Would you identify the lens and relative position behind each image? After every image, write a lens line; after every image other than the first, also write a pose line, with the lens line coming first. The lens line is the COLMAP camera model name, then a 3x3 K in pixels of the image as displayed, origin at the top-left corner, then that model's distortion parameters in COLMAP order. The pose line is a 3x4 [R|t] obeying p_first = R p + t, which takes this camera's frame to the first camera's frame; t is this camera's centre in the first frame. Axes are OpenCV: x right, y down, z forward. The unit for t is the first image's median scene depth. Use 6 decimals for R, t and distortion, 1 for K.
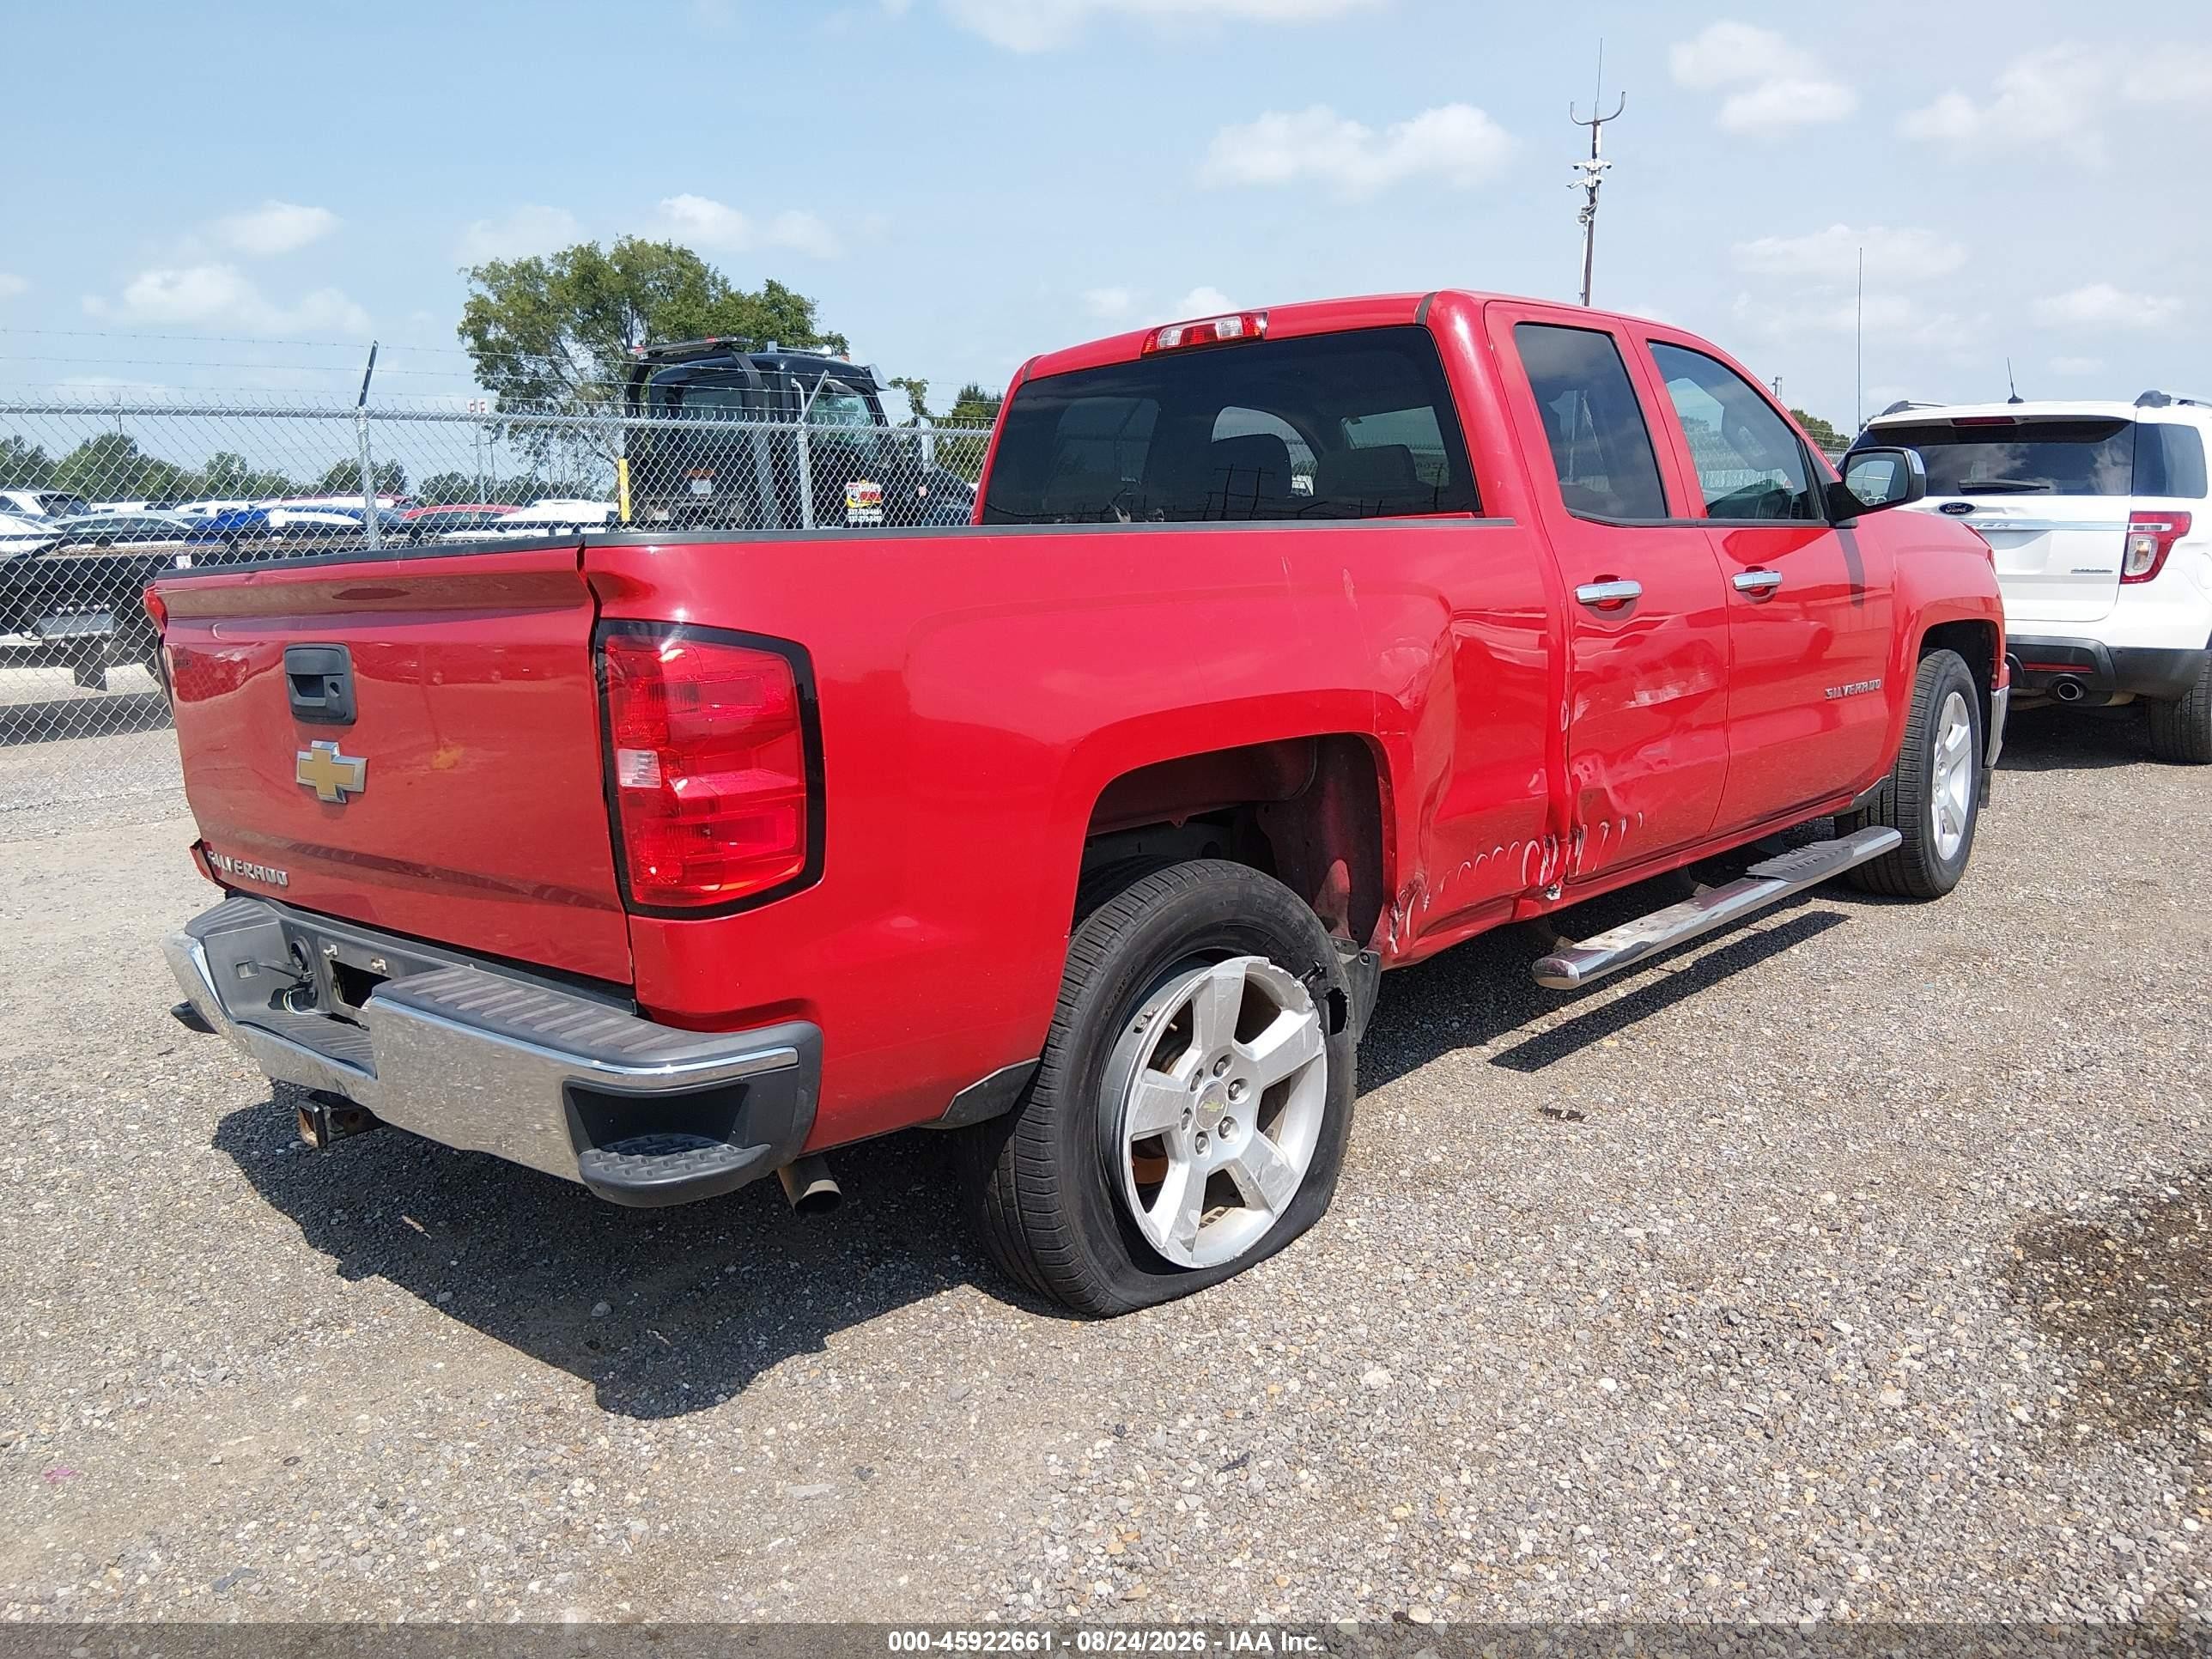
lens RADIAL K [[1615.8, 0, 1116.5], [0, 1615.8, 873.0], [0, 0, 1]] dist [0.005472, -0.010459]
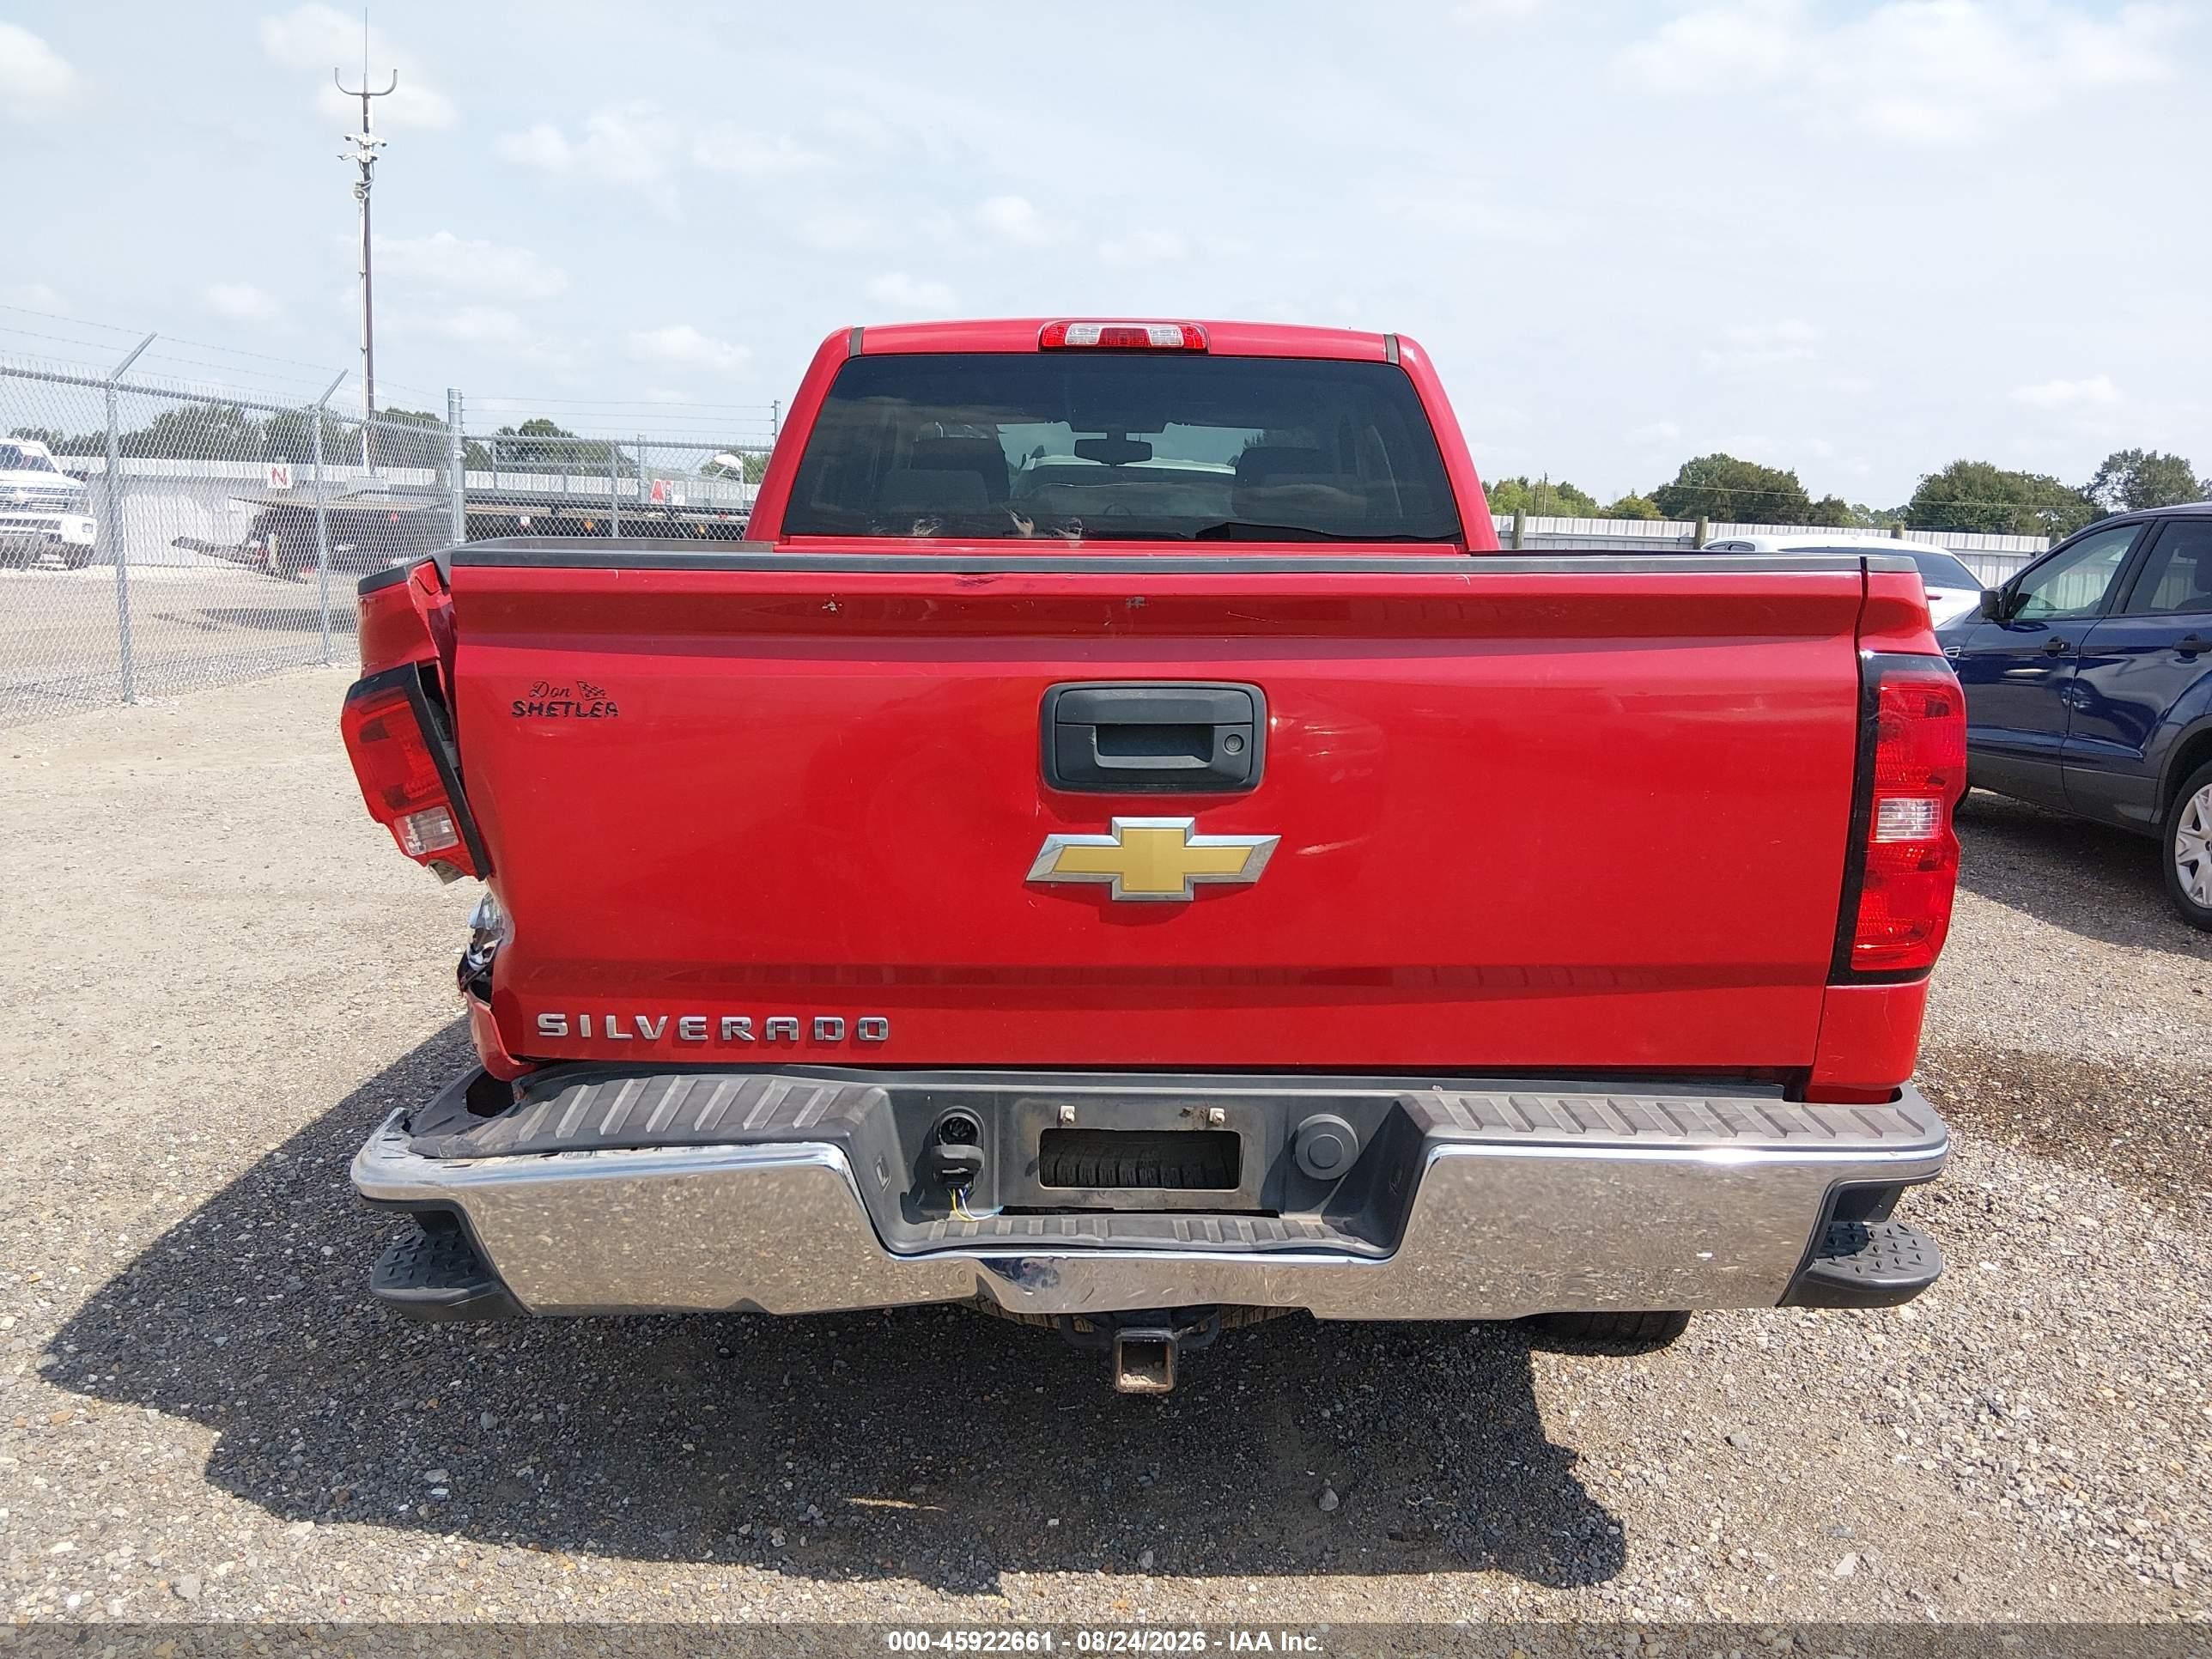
lens RADIAL K [[1636.9, 0, 1078.6], [0, 1636.9, 836.3], [0, 0, 1]] dist [0.126653, -0.208667]
pose [[0.746306, -0.072685, 0.661622, -0.714319], [0.092178, 0.995728, 0.005413, -0.054735], [-0.659189, 0.056947, 0.749818, 0.344223]]
